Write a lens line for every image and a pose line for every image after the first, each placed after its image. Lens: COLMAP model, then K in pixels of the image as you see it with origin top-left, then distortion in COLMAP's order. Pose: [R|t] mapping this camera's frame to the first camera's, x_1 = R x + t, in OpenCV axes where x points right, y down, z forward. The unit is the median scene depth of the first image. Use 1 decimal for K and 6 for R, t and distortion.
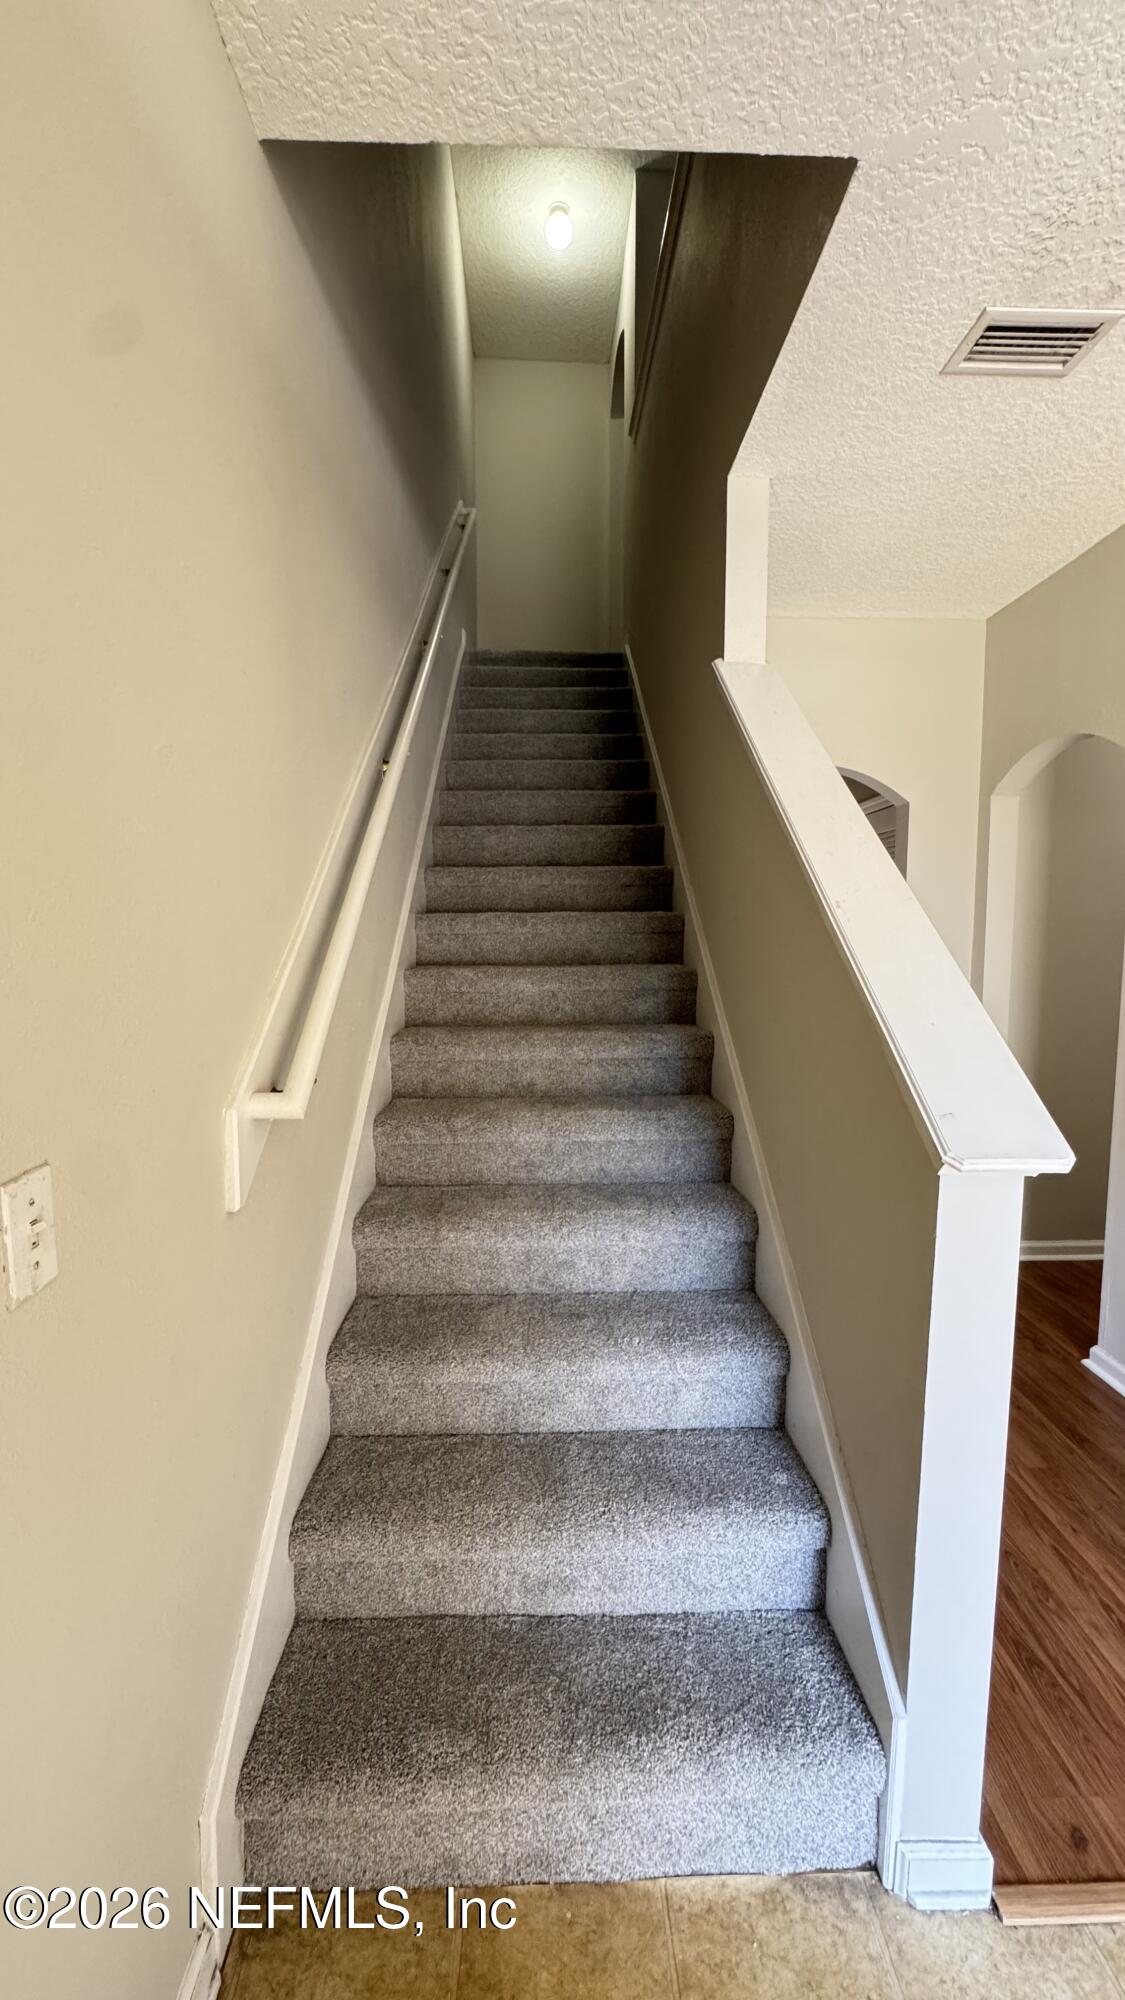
lens RADIAL K [[819.0, 0, 562.5], [0, 819.0, 1000.0], [0, 0, 1]] dist [-0.003919, 0.000017]
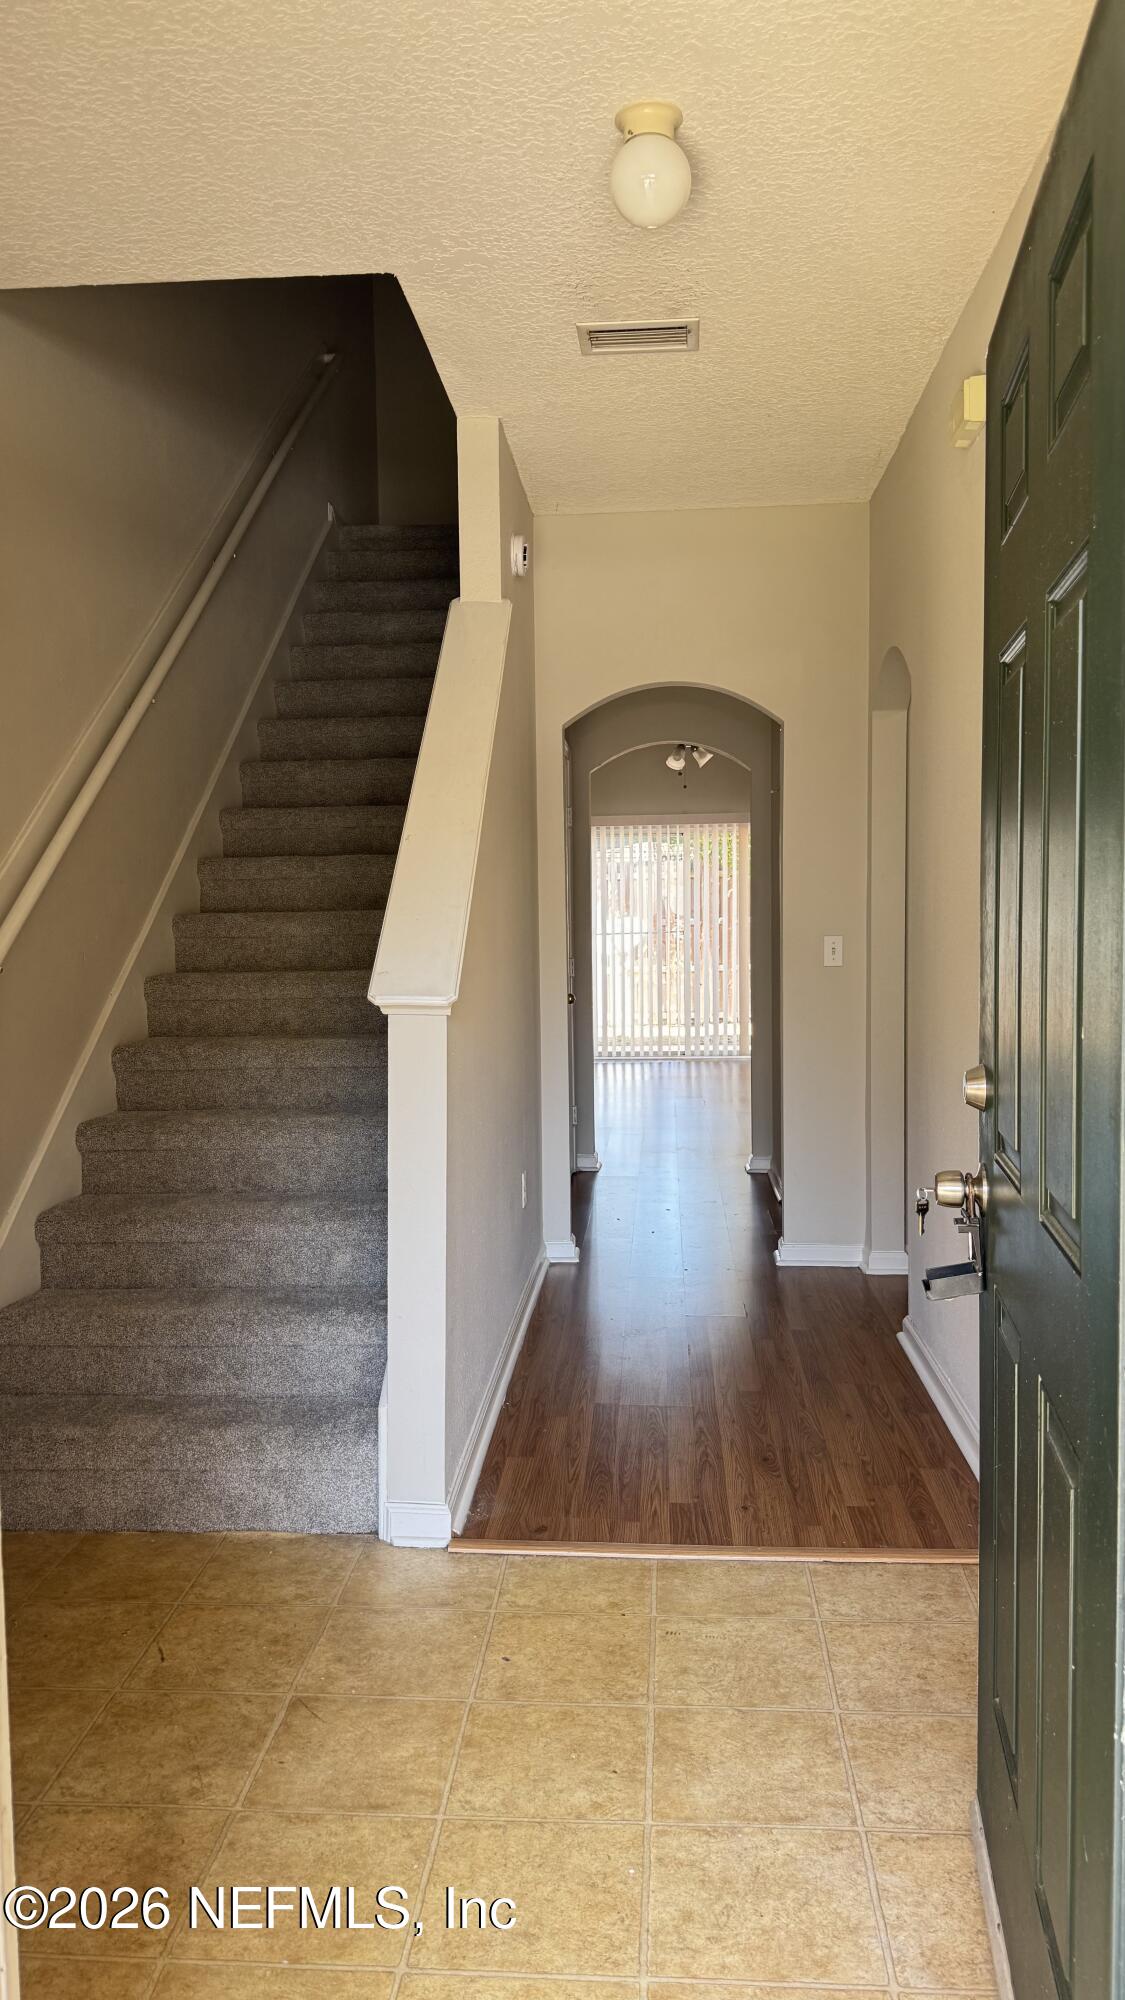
lens RADIAL K [[1434.3, 0, 556.1], [0, 1434.3, 993.5], [0, 0, 1]] dist [0.190186, -0.455718]
pose [[0.994142, -0.009411, -0.107668, 0.541196], [0.006563, 0.999620, -0.026775, 0.129275], [0.107879, 0.025911, 0.993826, -0.812593]]
